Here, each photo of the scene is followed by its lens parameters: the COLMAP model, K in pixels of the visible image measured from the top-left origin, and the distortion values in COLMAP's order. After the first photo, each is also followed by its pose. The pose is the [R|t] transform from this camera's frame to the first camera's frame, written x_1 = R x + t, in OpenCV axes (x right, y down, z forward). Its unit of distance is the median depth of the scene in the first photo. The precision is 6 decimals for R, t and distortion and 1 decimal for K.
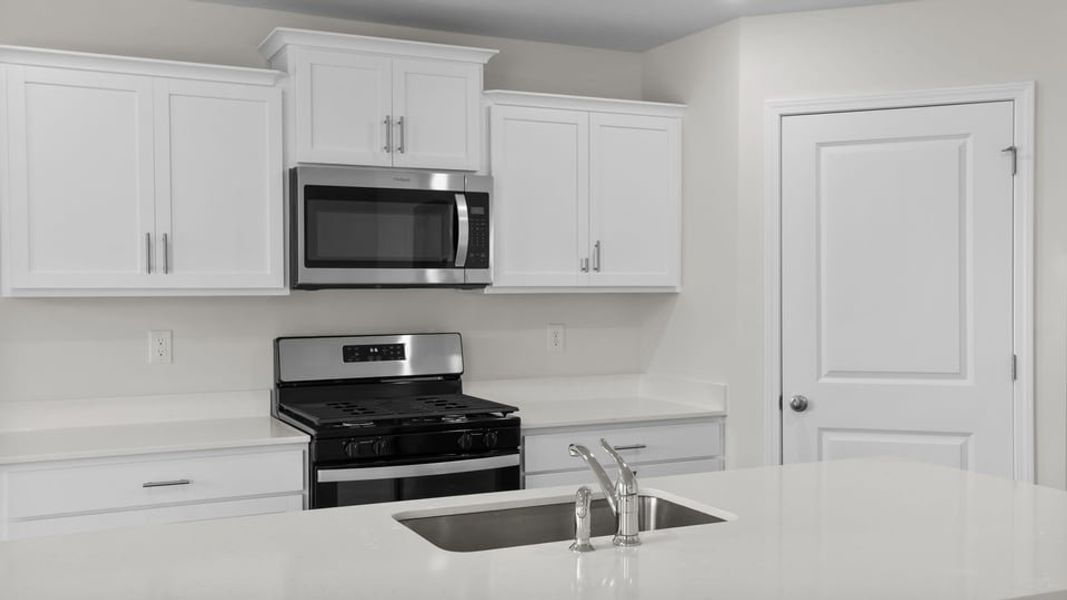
lens RADIAL K [[1037.7, 0, 533.5], [0, 1037.7, 300.0], [0, 0, 1]] dist [0.054747, 0.005392]
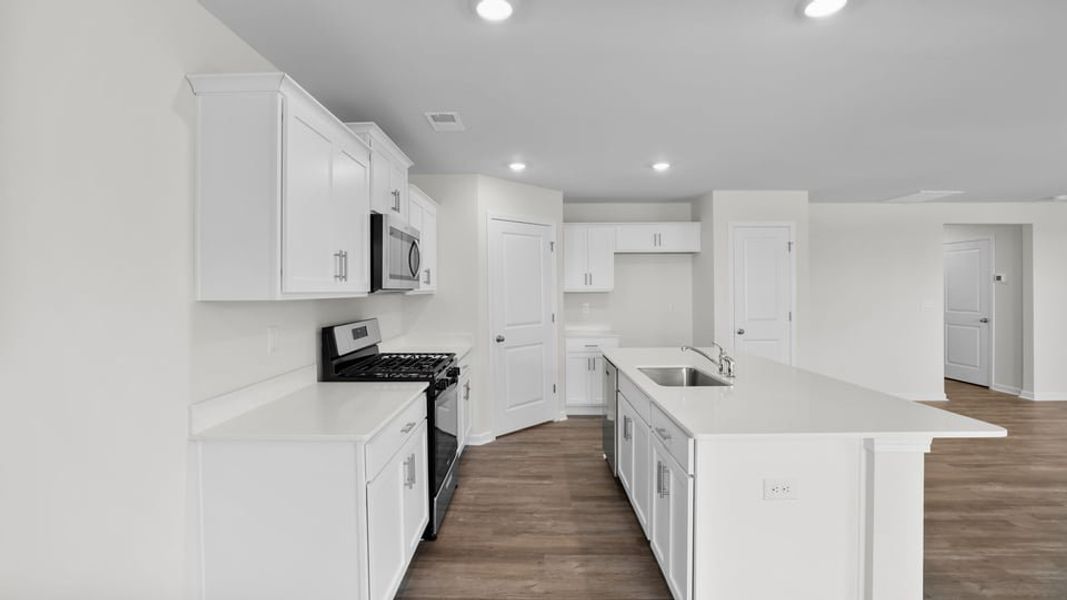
lens RADIAL K [[469.1, 0, 521.5], [0, 469.1, 290.2], [0, 0, 1]] dist [-0.038780, 0.012110]
pose [[0.459857, -0.002328, 0.887990, -0.718371], [0.019424, 0.999784, -0.007438, -0.004637], [-0.887780, 0.020668, 0.459803, 0.469277]]
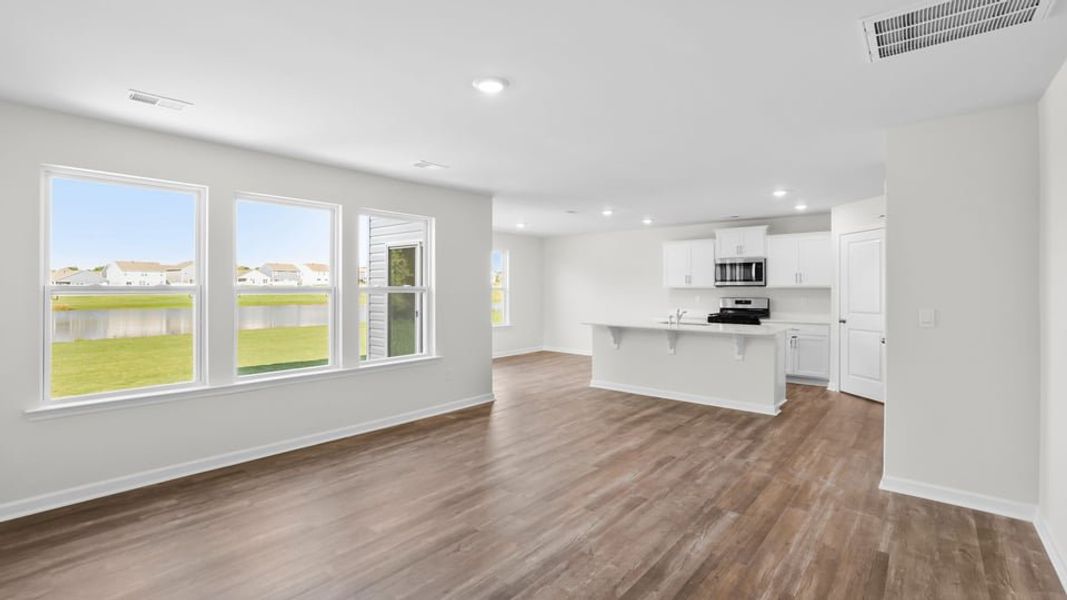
lens RADIAL K [[469.1, 0, 521.5], [0, 469.1, 290.2], [0, 0, 1]] dist [-0.038780, 0.012110]
pose [[0.383103, 0.004849, -0.923693, 1.273724], [-0.013694, 0.999906, -0.000430, 0.016733], [0.923604, 0.012813, 0.383133, -0.539975]]
